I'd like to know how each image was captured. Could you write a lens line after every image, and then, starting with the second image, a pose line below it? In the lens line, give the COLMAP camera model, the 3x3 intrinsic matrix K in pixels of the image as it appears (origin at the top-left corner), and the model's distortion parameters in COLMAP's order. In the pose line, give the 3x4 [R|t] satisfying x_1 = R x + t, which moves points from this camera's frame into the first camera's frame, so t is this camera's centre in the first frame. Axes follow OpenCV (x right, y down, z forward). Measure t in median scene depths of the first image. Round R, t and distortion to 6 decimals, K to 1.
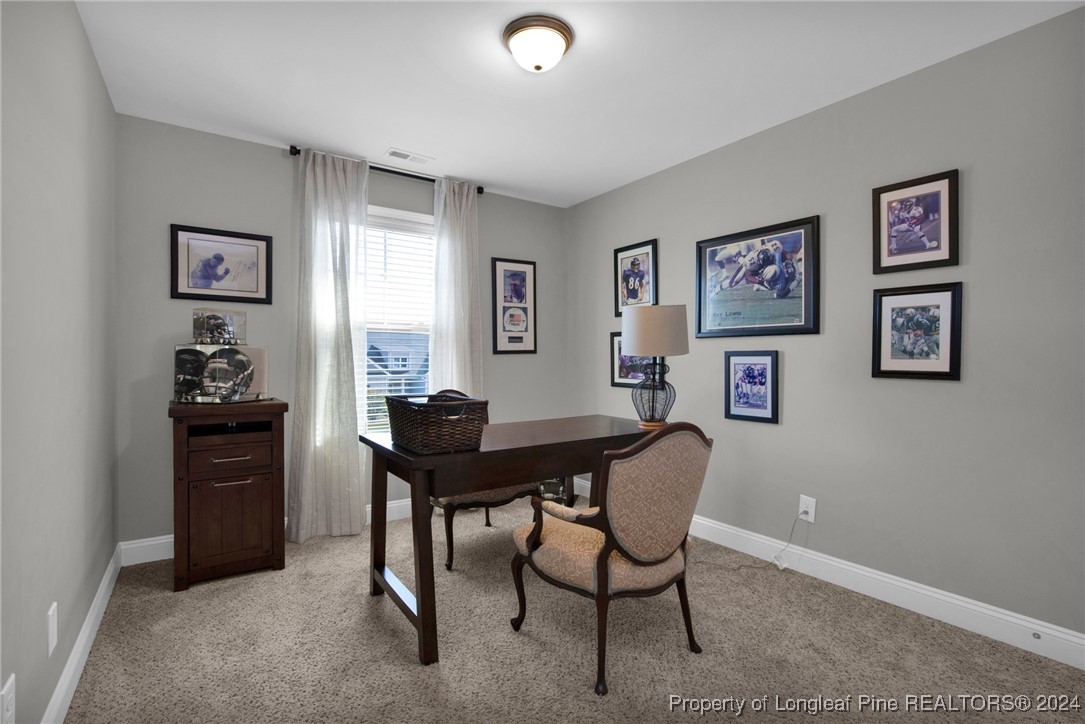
lens RADIAL K [[511.5, 0, 540.4], [0, 511.5, 358.5], [0, 0, 1]] dist [-0.036658, -0.000153]
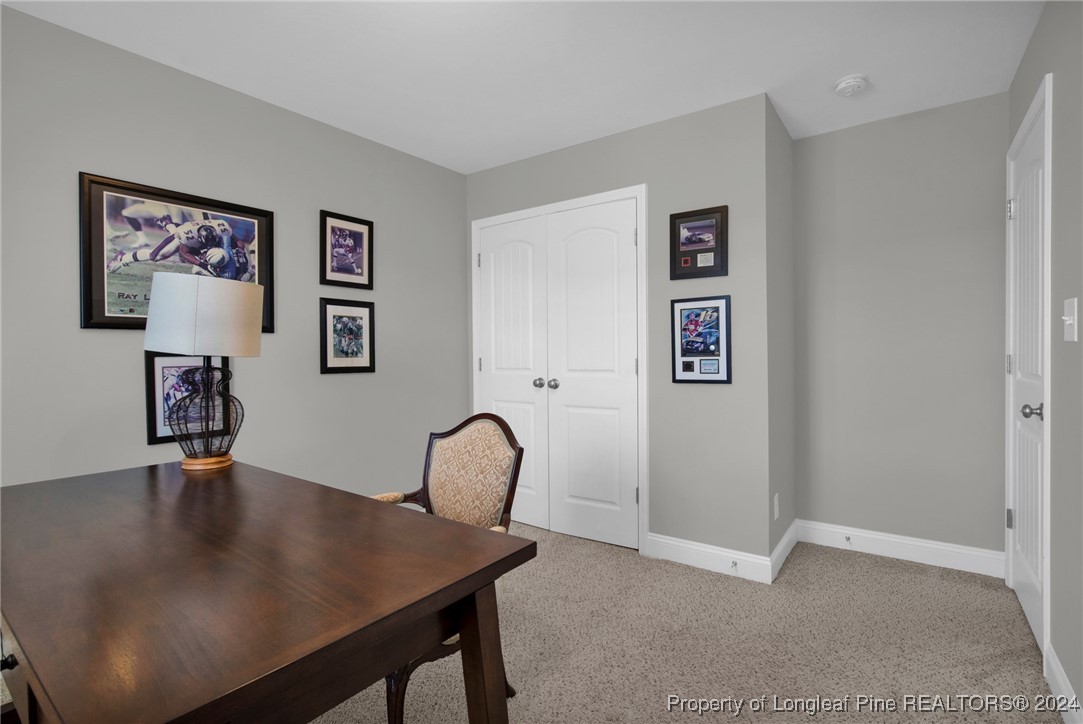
lens RADIAL K [[510.6, 0, 539.4], [0, 510.6, 358.5], [0, 0, 1]] dist [-0.036658, -0.000153]
pose [[-0.323278, -0.006863, 0.946279, -0.537231], [0.010623, 0.999884, 0.010881, -0.004321], [-0.946244, 0.013570, -0.323168, 0.816494]]
